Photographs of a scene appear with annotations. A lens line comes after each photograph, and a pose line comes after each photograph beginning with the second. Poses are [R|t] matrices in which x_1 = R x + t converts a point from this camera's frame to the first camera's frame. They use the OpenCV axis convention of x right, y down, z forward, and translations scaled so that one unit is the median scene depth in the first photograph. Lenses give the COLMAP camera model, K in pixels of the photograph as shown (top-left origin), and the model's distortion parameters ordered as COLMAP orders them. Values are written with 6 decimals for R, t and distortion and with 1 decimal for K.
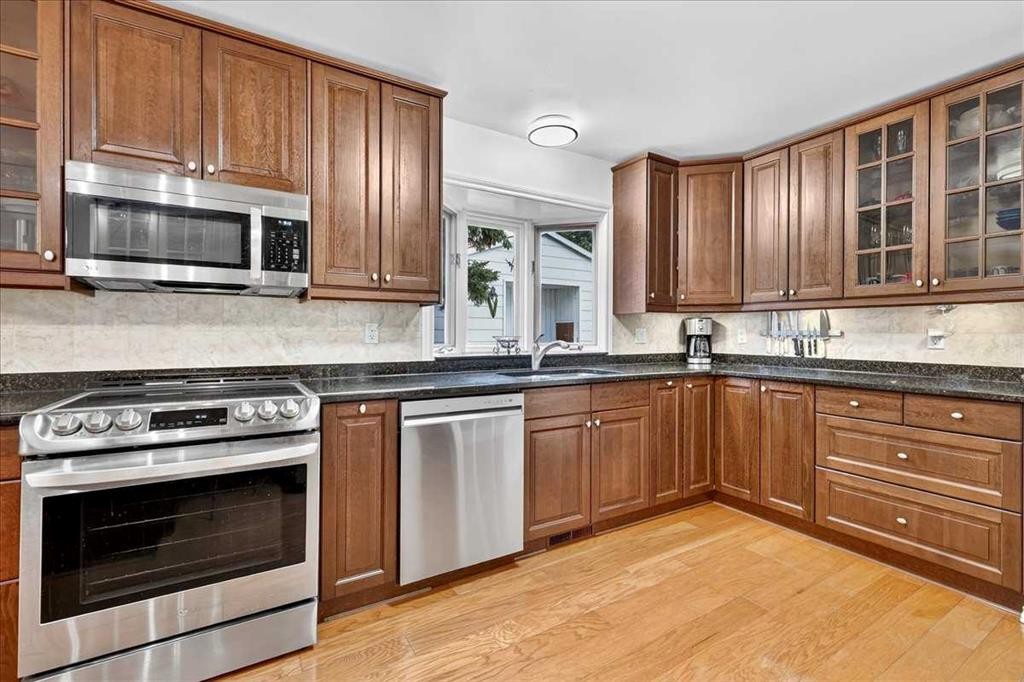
lens RADIAL K [[445.4, 0, 513.7], [0, 445.4, 333.5], [0, 0, 1]] dist [0.001638, -0.000189]
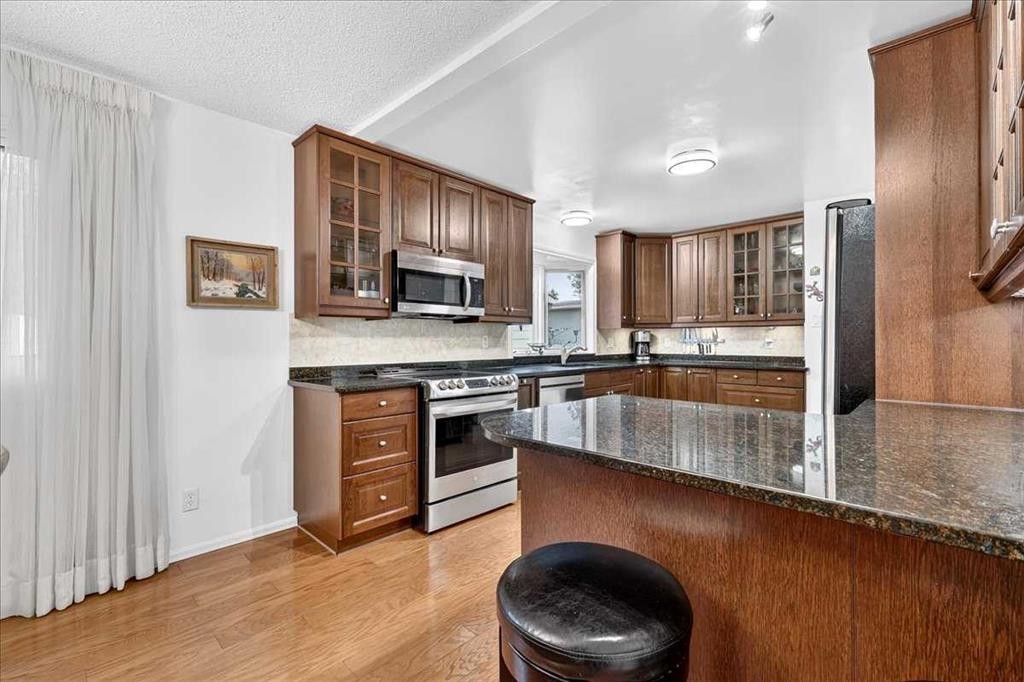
lens RADIAL K [[445.4, 0, 513.7], [0, 445.4, 338.6], [0, 0, 1]] dist [0.001638, -0.000189]
pose [[0.964819, -0.002730, 0.262900, -0.616634], [0.004625, 0.999968, -0.006591, -0.000362], [-0.262873, 0.007575, 0.964801, -0.563717]]
